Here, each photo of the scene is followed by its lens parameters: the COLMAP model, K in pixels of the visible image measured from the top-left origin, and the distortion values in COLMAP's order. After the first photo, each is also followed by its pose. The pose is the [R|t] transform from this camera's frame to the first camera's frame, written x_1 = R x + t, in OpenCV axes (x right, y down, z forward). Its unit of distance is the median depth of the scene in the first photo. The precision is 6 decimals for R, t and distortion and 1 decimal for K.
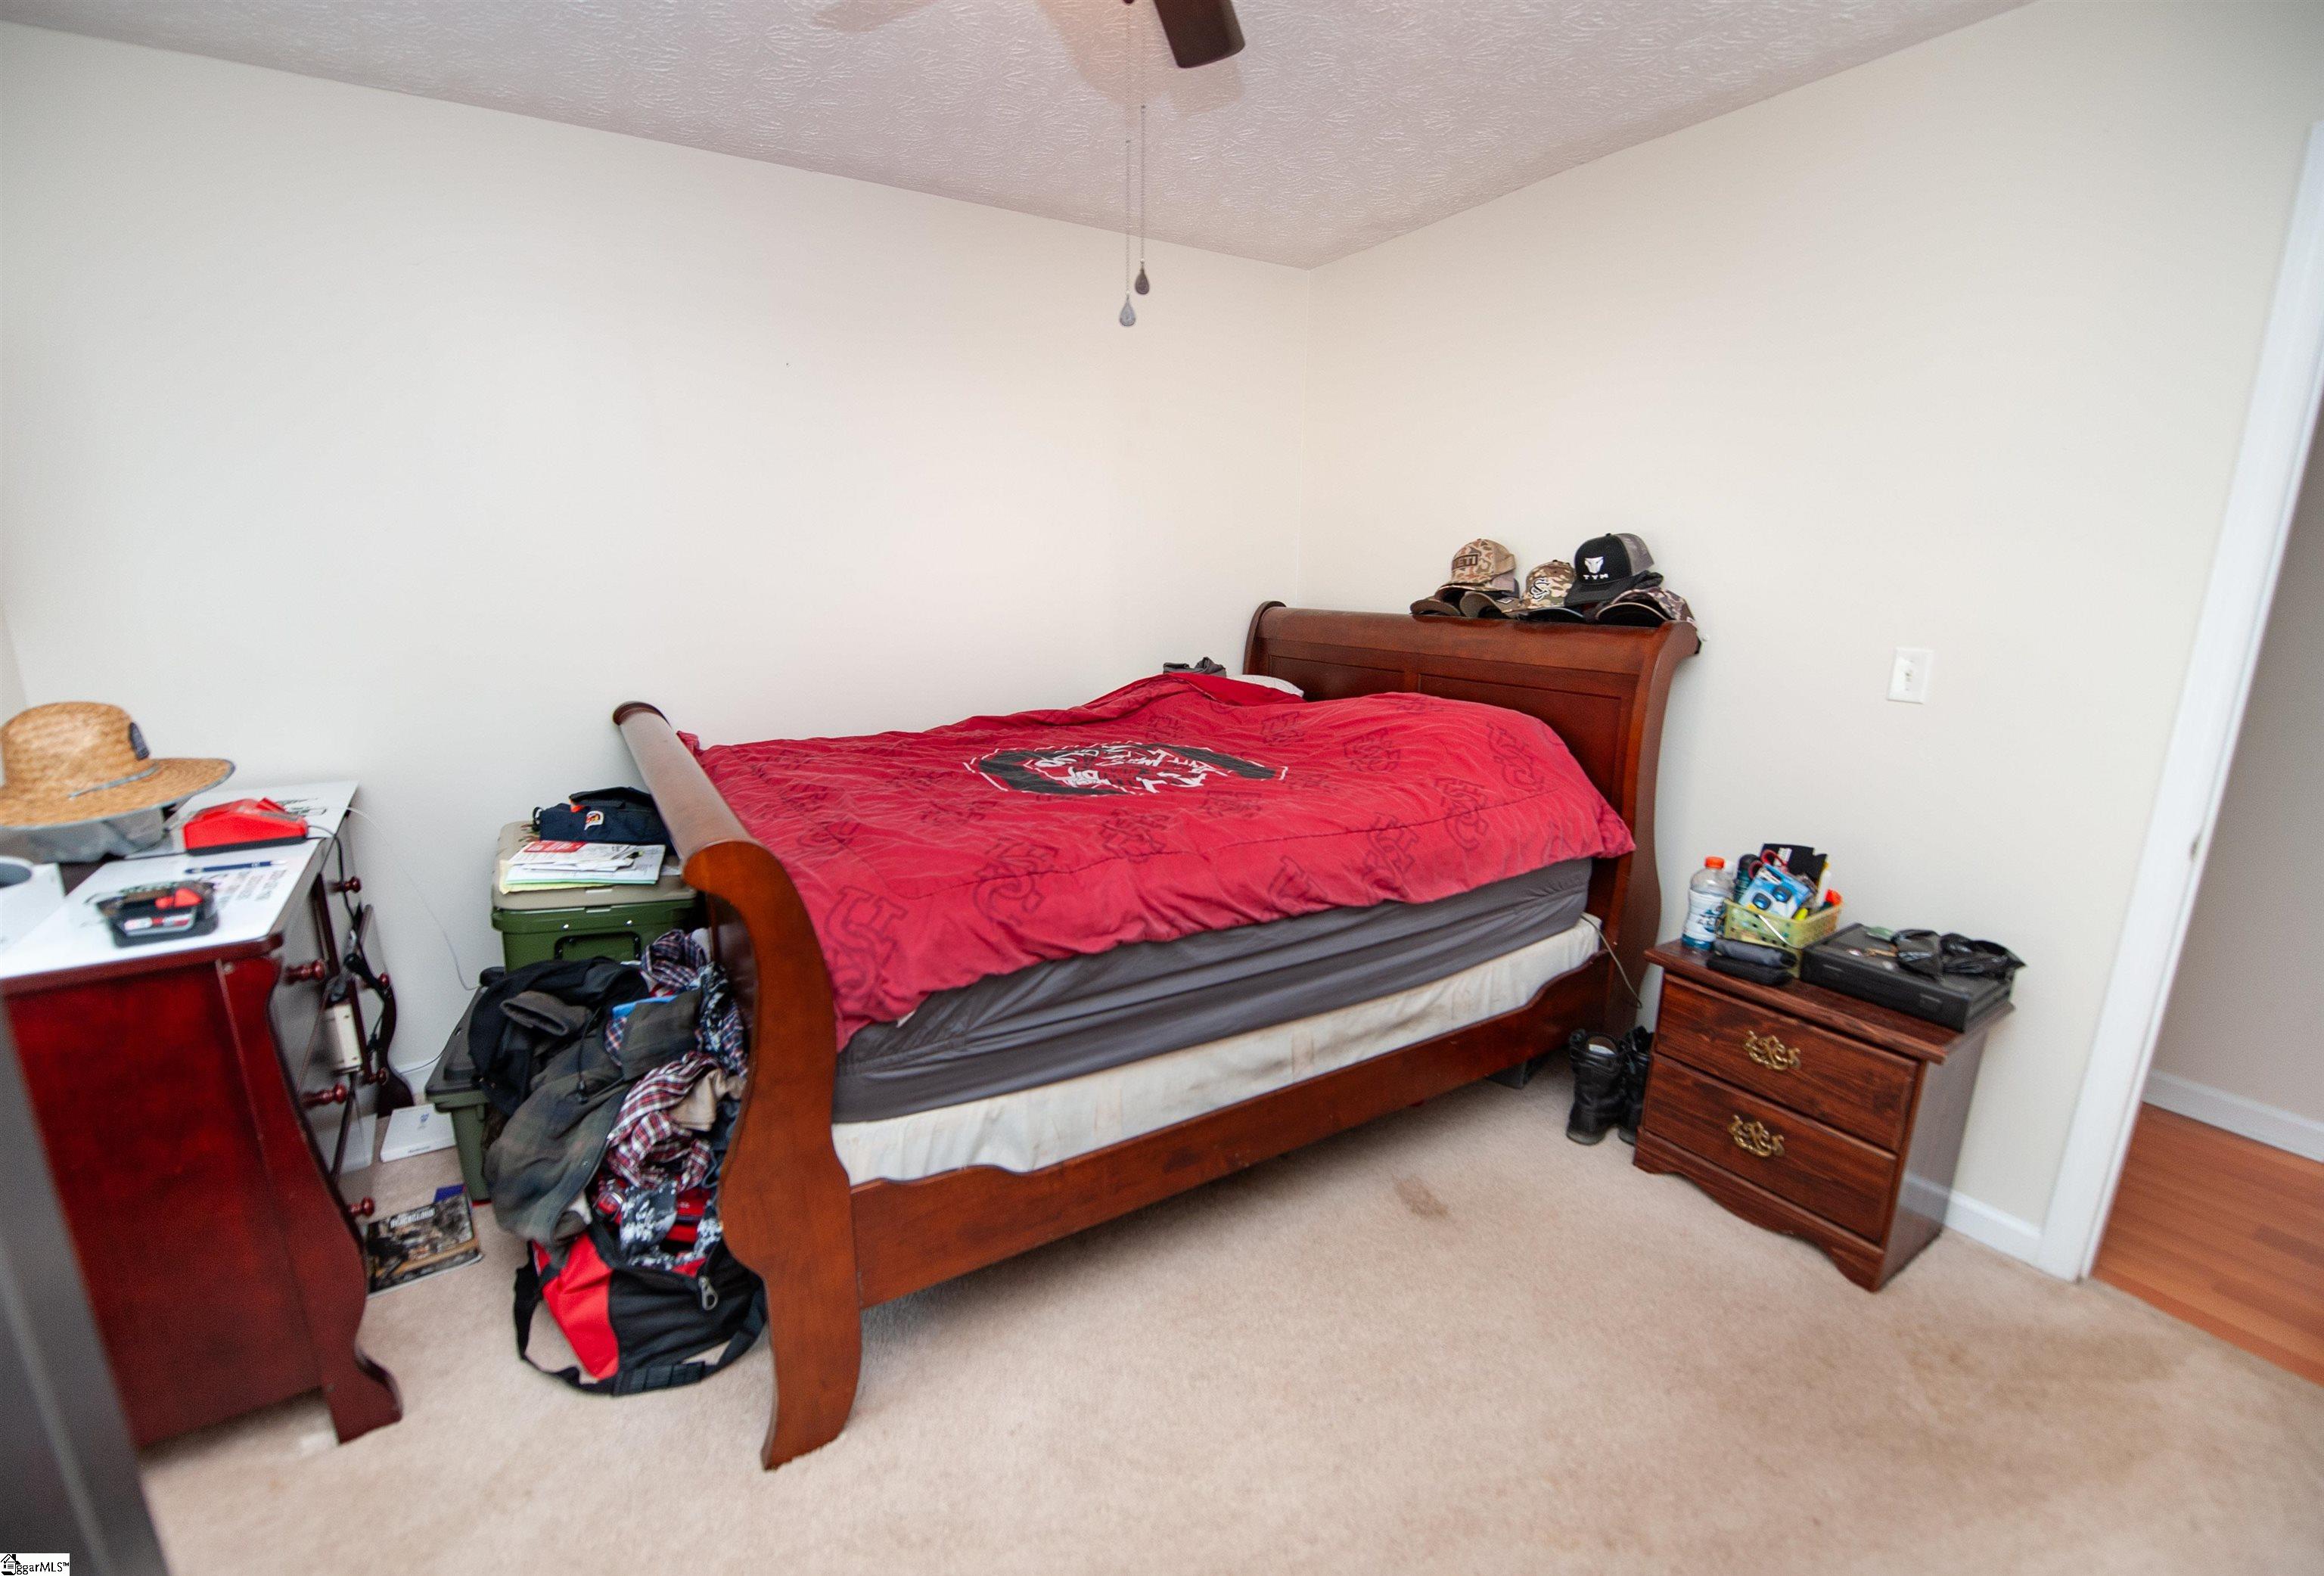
lens RADIAL K [[955.8, 0, 1154.2], [0, 955.8, 798.9], [0, 0, 1]] dist [-0.010936, -0.007347]
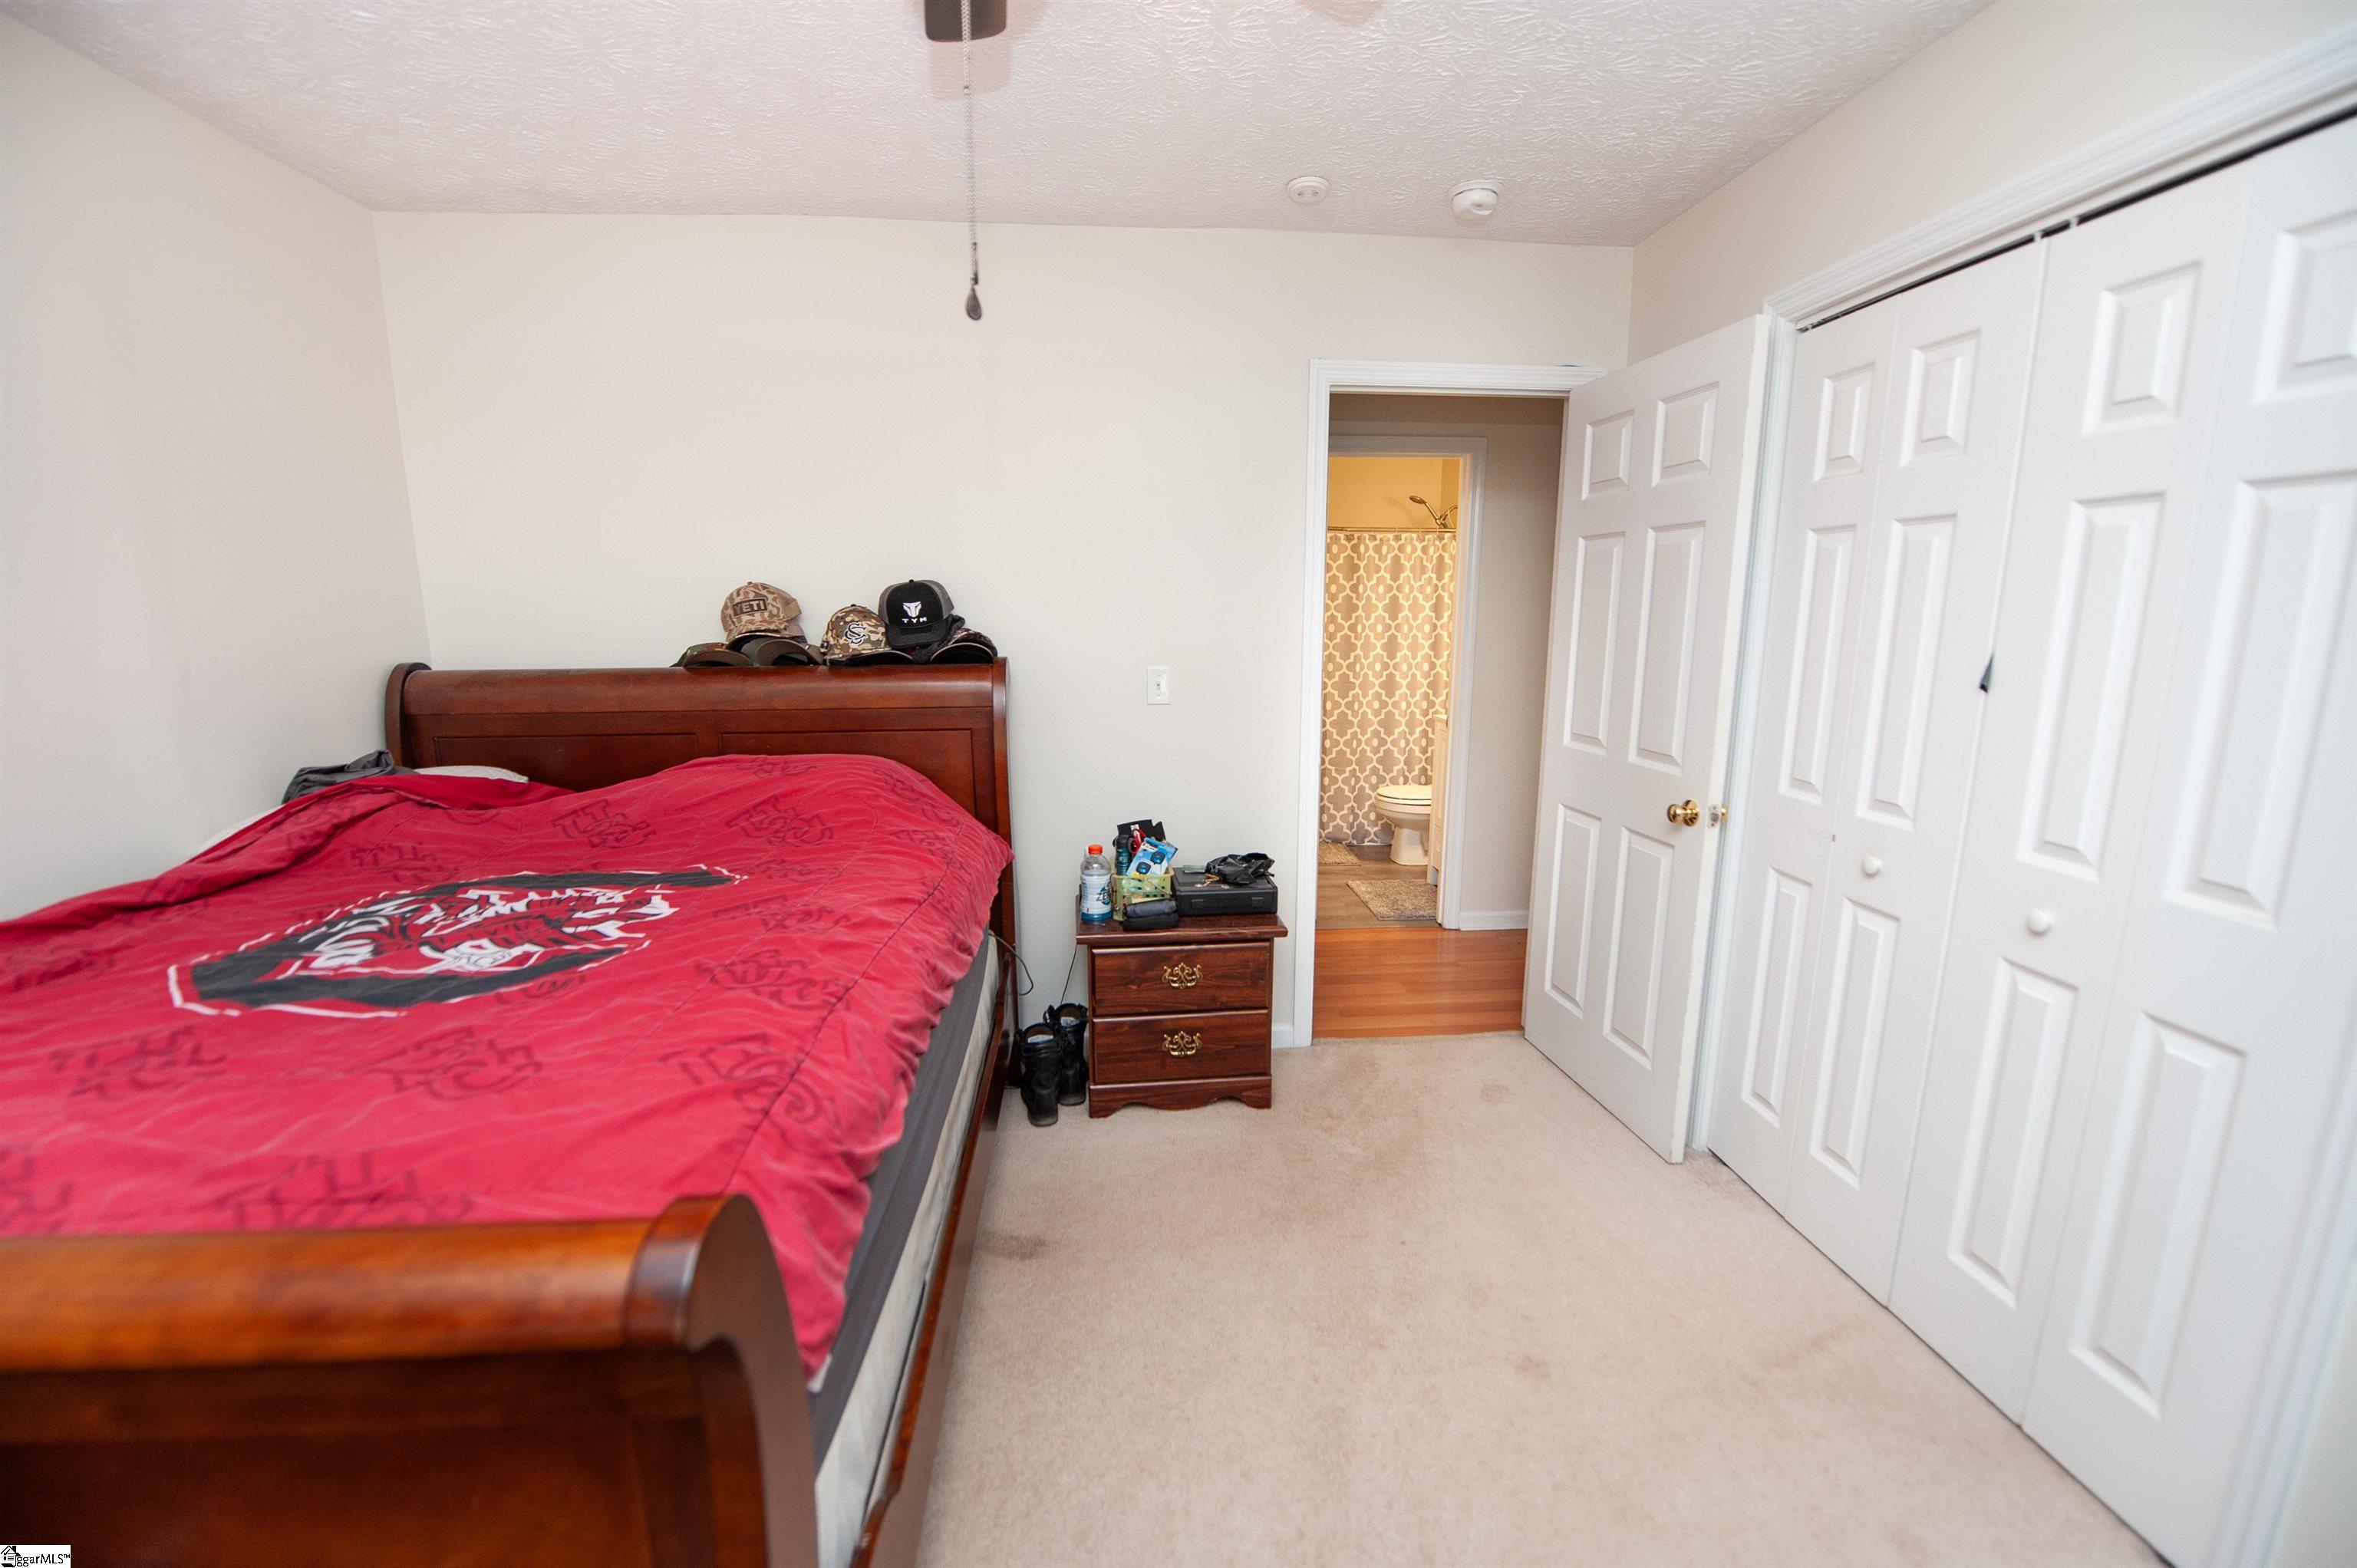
lens RADIAL K [[941.3, 0, 1180.7], [0, 941.3, 794.5], [0, 0, 1]] dist [-0.016978, -0.003785]
pose [[0.446415, -0.177379, 0.877069, -0.380525], [0.212832, 0.973076, 0.088467, -0.079135], [-0.869147, 0.147175, 0.472148, 0.296956]]
